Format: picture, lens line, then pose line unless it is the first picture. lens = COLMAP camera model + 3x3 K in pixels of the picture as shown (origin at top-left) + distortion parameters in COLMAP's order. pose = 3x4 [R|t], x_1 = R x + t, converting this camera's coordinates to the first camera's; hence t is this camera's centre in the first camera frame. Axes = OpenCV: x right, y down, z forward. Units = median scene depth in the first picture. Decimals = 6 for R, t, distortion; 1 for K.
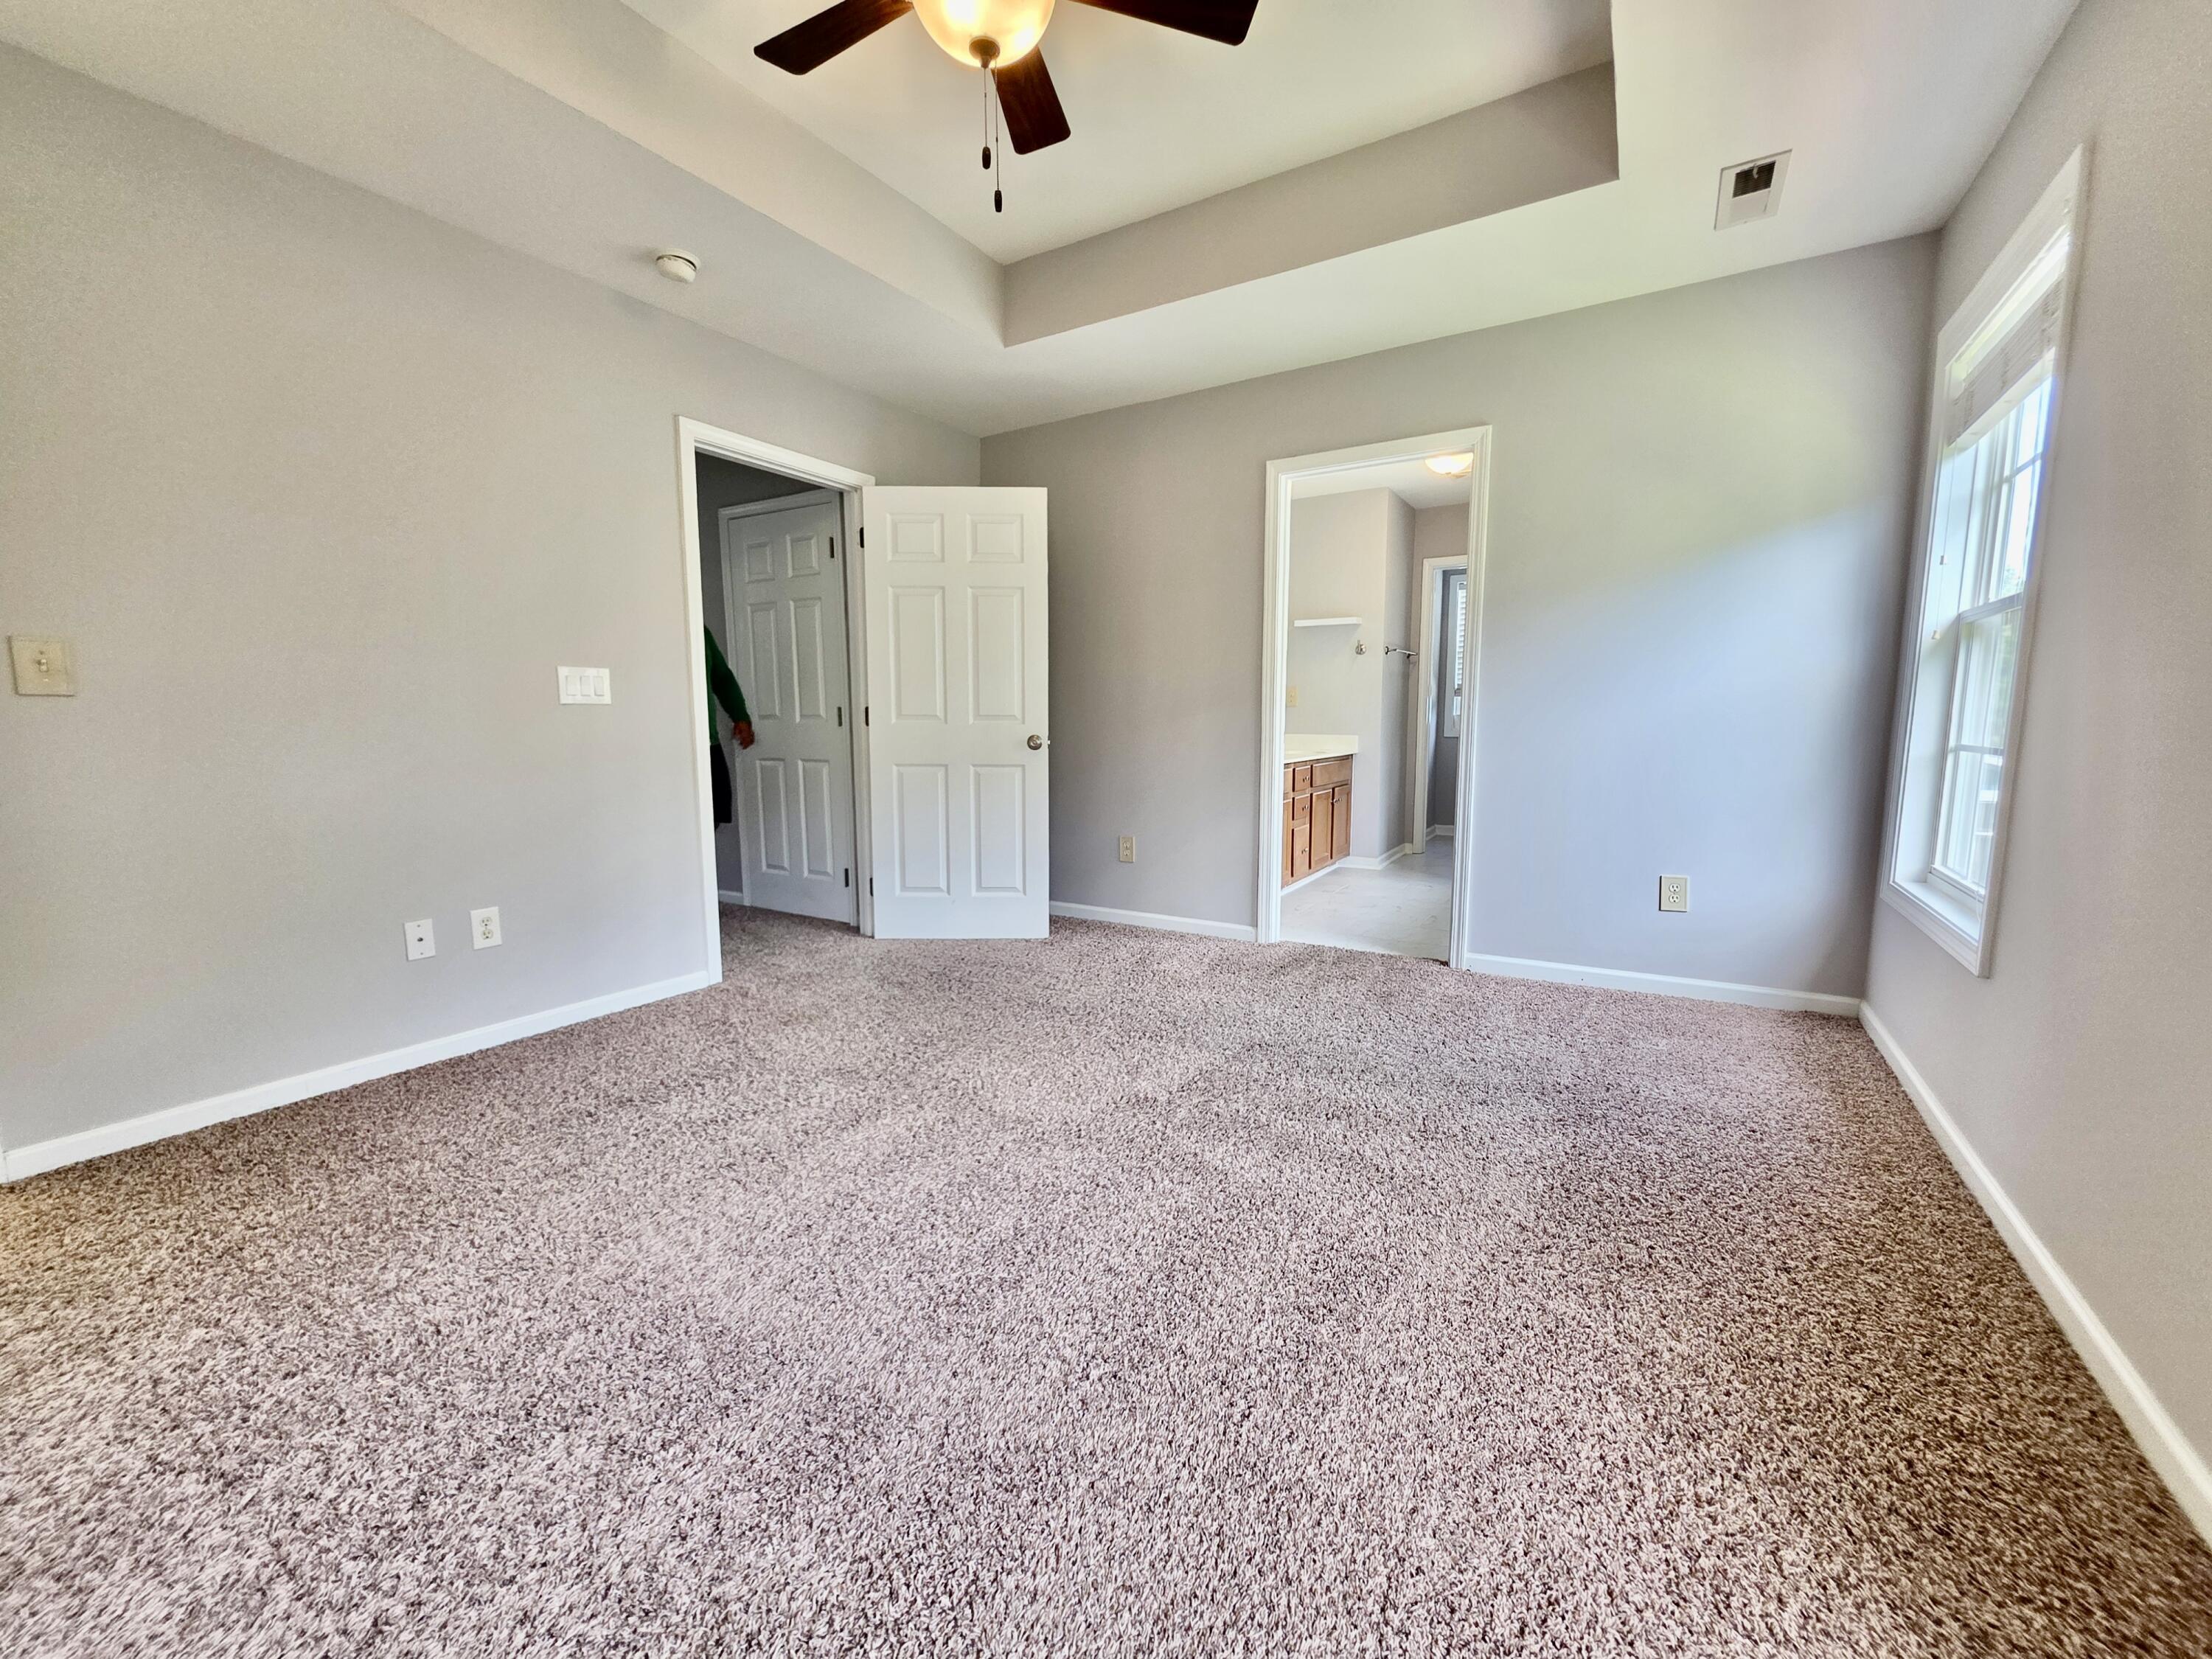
lens RADIAL K [[887.2, 0, 1106.7], [0, 887.2, 827.7], [0, 0, 1]] dist [0.000493, -0.000105]
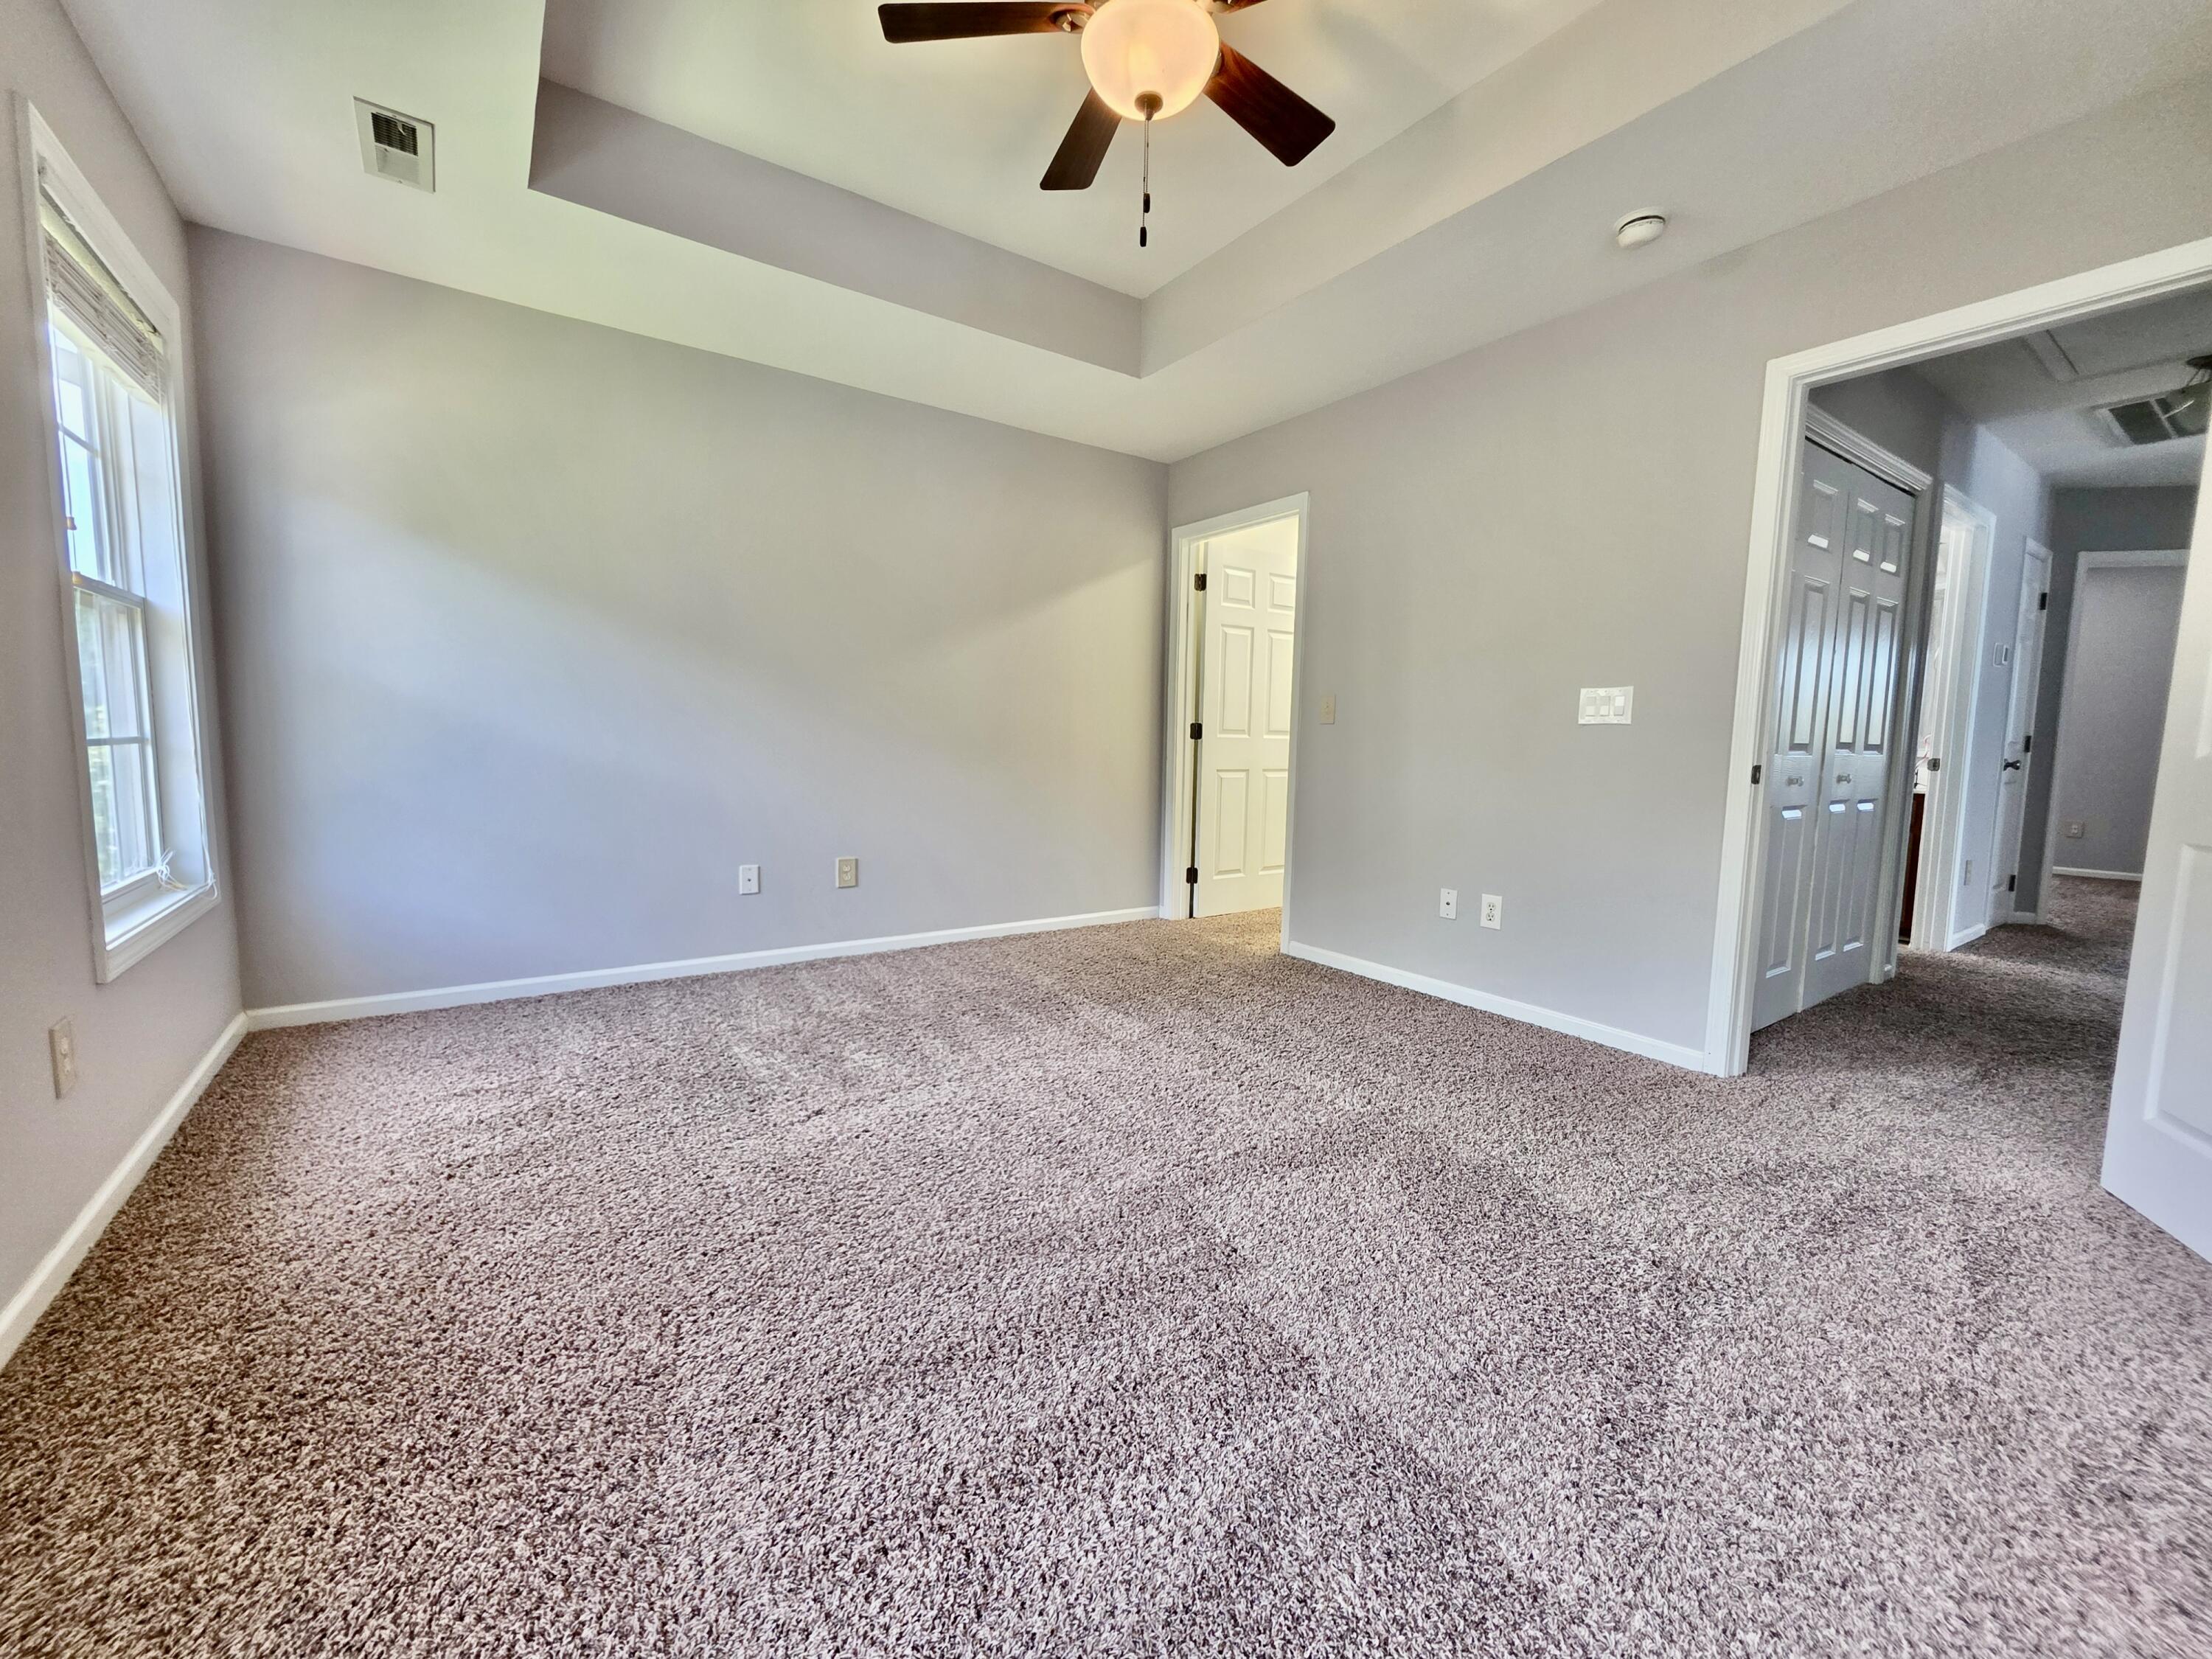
lens RADIAL K [[888.0, 0, 1081.3], [0, 888.0, 824.8], [0, 0, 1]] dist [-0.000798, -0.000197]
pose [[-0.414449, 0.093255, -0.905282, 0.609705], [-0.118629, 0.980713, 0.155335, -0.123673], [0.902308, 0.171771, -0.395393, 0.961828]]
